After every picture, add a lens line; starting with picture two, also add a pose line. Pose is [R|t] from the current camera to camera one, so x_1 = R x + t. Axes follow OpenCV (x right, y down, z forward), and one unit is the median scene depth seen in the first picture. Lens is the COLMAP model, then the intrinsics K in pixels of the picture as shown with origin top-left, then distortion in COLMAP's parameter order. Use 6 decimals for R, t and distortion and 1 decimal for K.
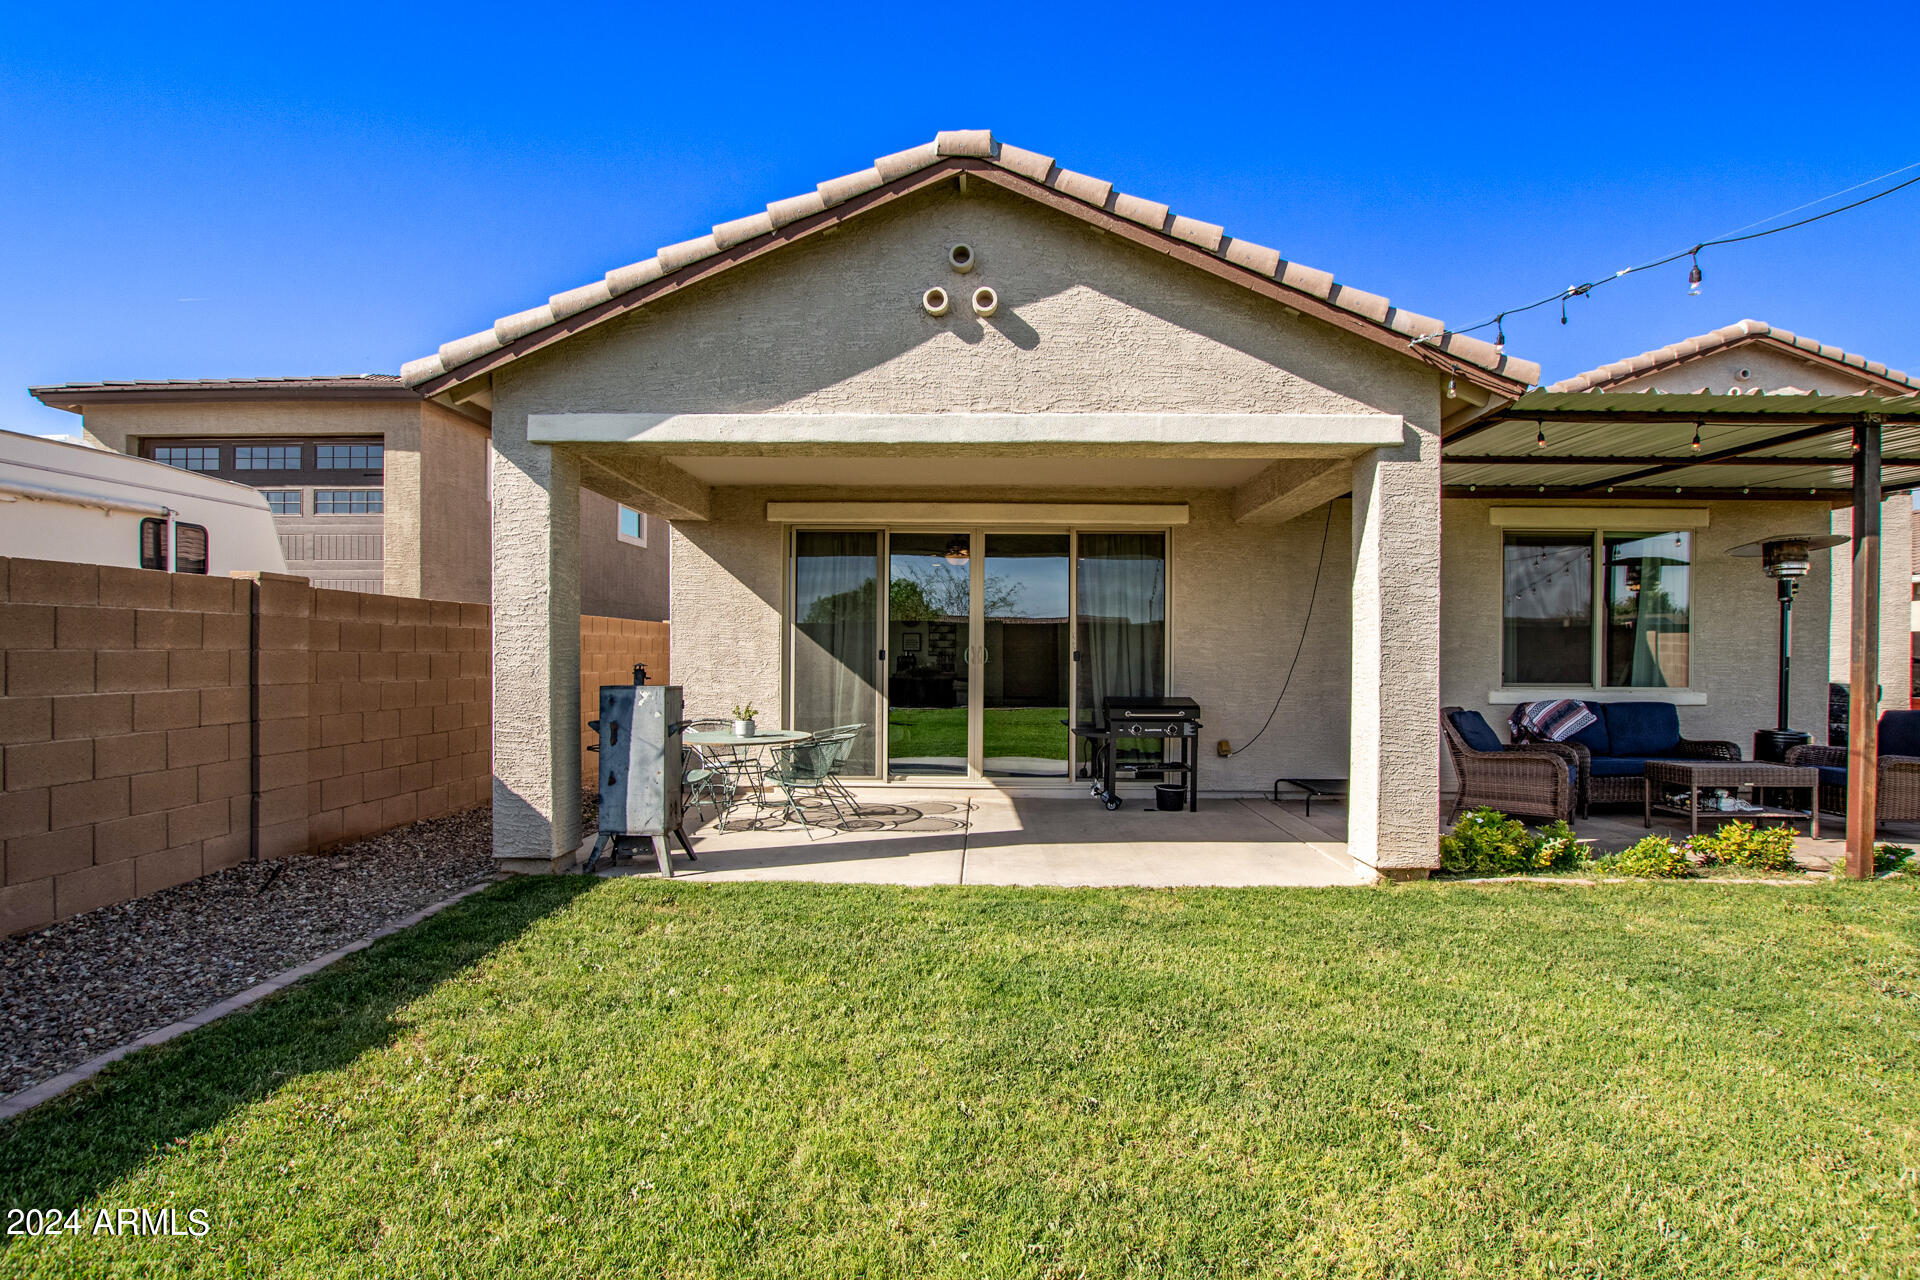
lens RADIAL K [[907.5, 0, 968.0], [0, 907.5, 662.2], [0, 0, 1]] dist [-0.027365, 0.000269]
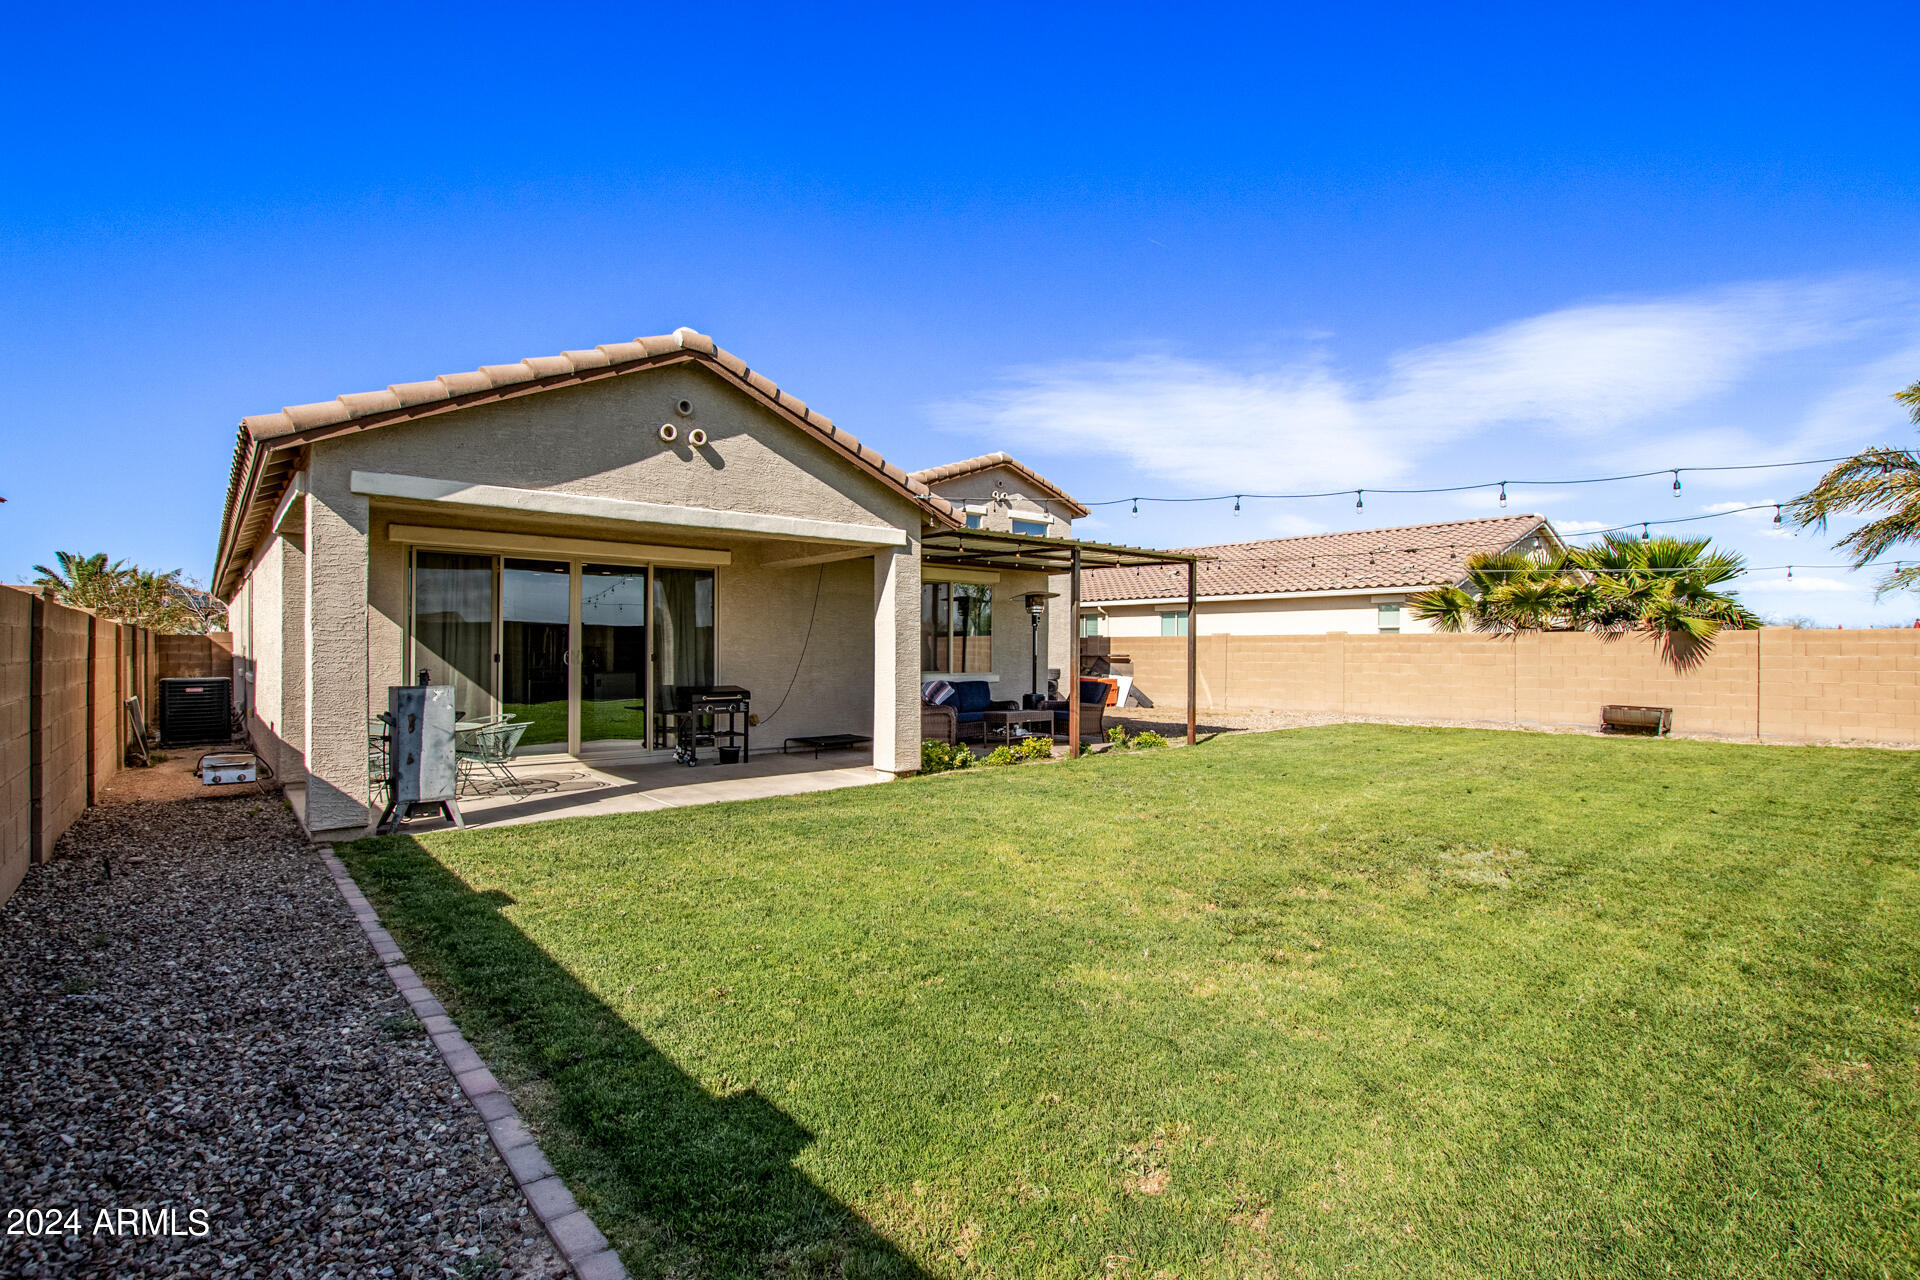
lens RADIAL K [[907.5, 0, 968.0], [0, 907.5, 662.2], [0, 0, 1]] dist [-0.027365, 0.000269]
pose [[0.742503, -0.011980, 0.669736, -0.654430], [0.007519, 0.999926, 0.009550, -0.014454], [-0.669801, -0.002055, 0.742538, -0.469939]]
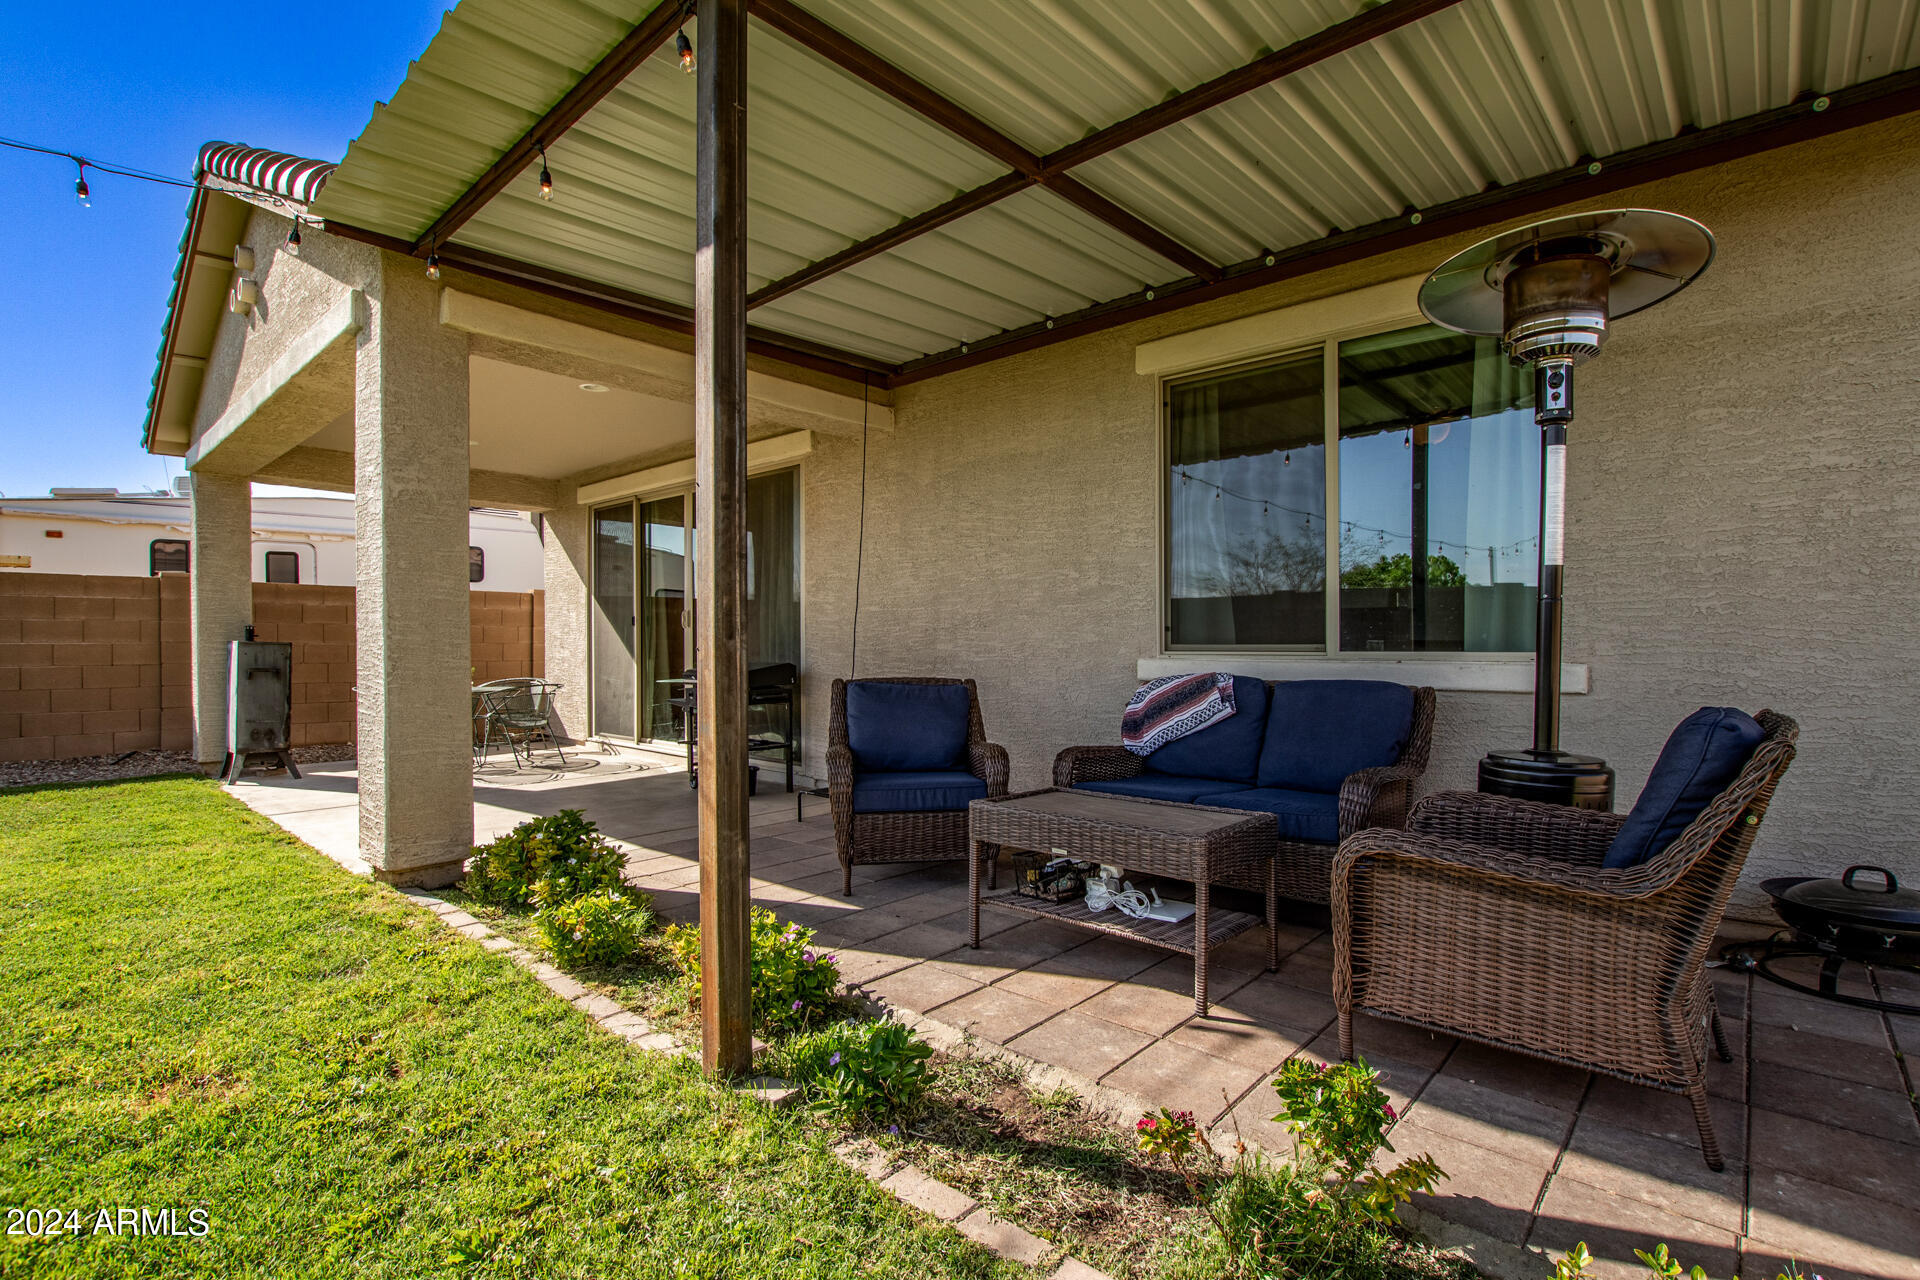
lens RADIAL K [[907.5, 0, 968.0], [0, 907.5, 662.2], [0, 0, 1]] dist [-0.027365, 0.000269]
pose [[0.754125, 0.007143, -0.656692, 1.318377], [-0.001261, 0.999955, 0.009429, 0.043395], [0.656729, -0.006283, 0.754100, 0.715484]]
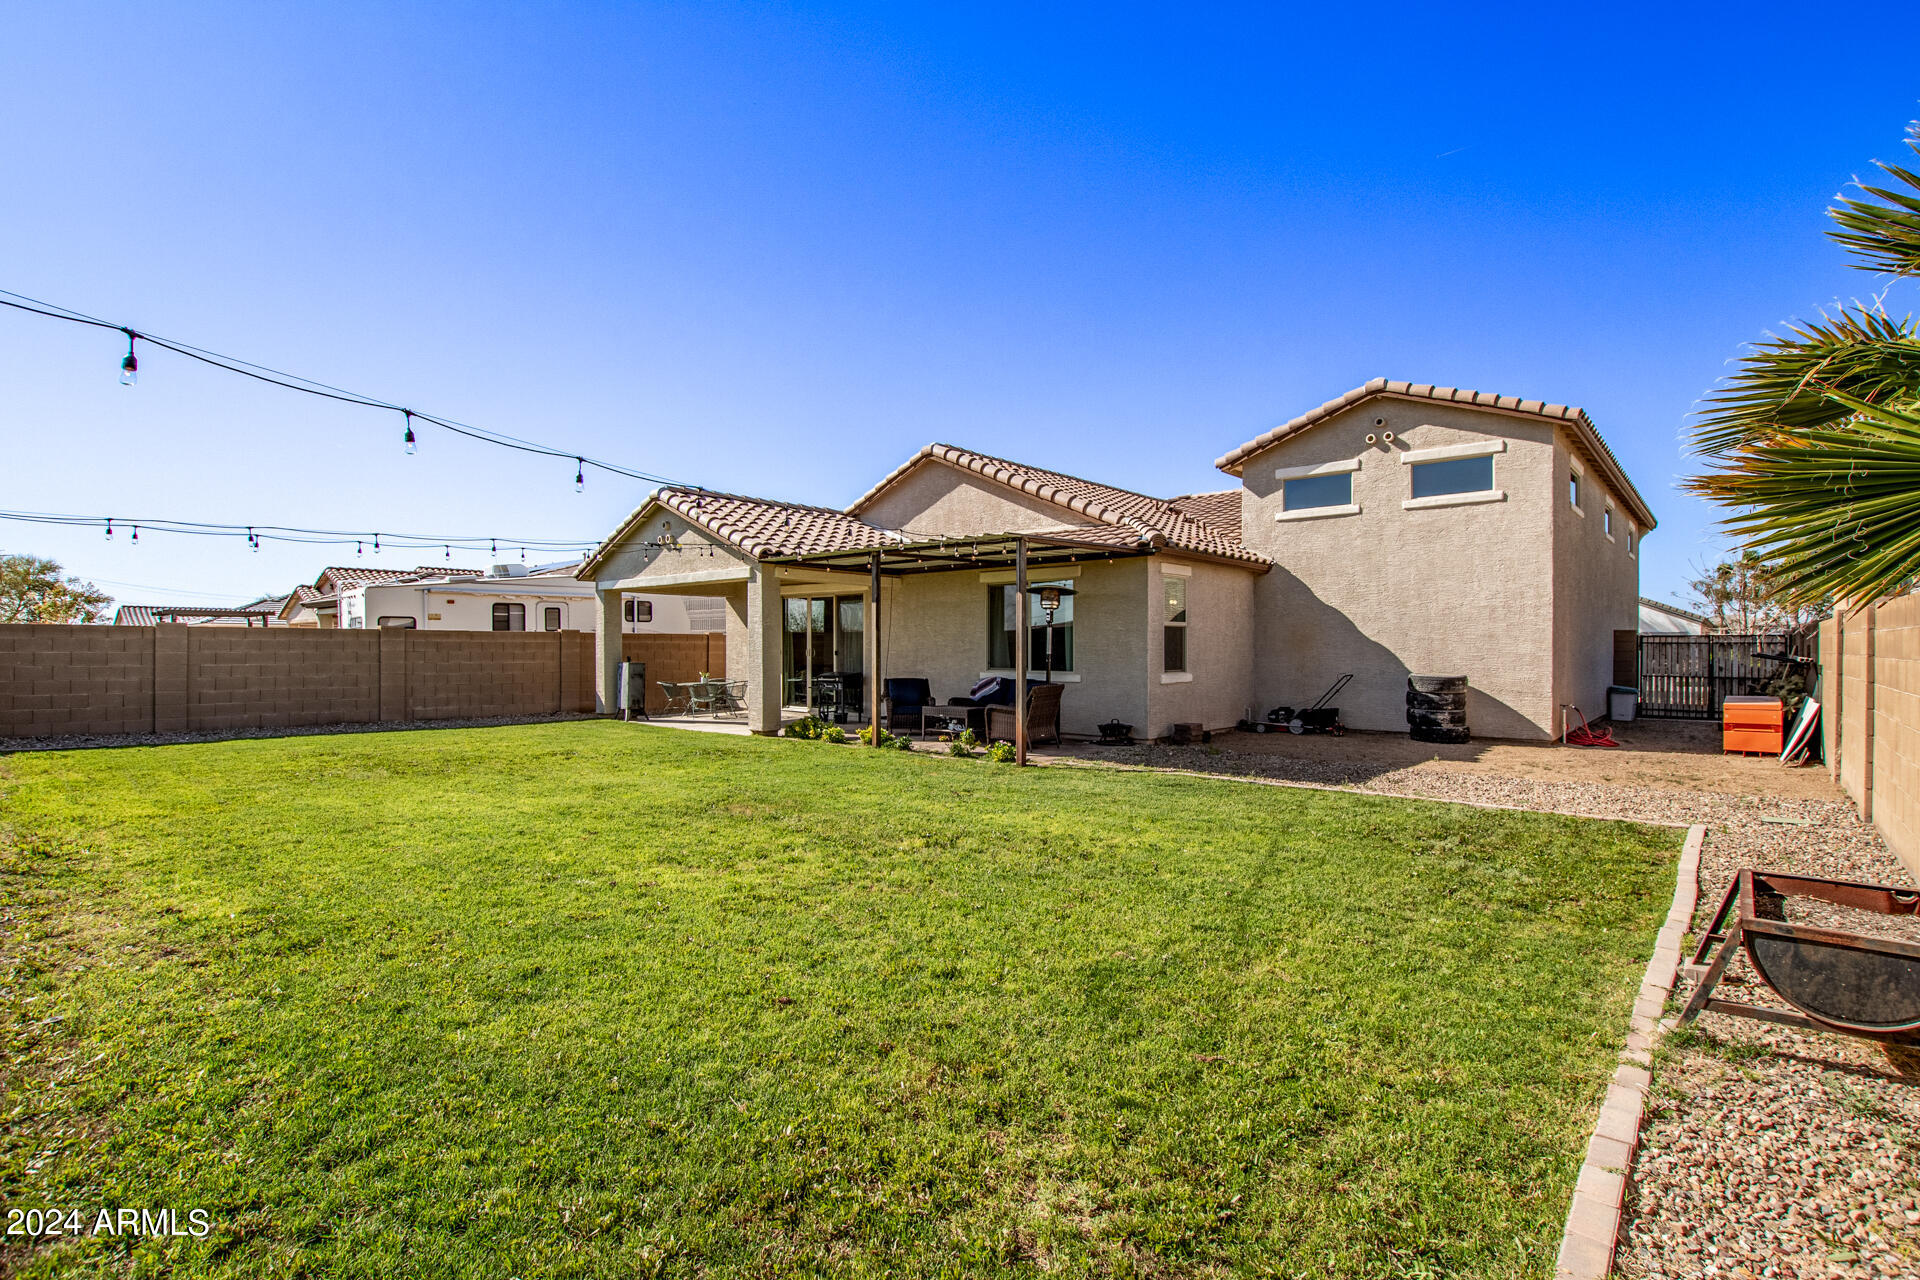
lens RADIAL K [[907.5, 0, 968.0], [0, 907.5, 662.2], [0, 0, 1]] dist [-0.027365, 0.000269]
pose [[0.763098, 0.006878, -0.646247, 2.636459], [-0.003274, 0.999972, 0.006778, -0.000963], [0.646275, -0.003057, 0.763098, -0.662013]]
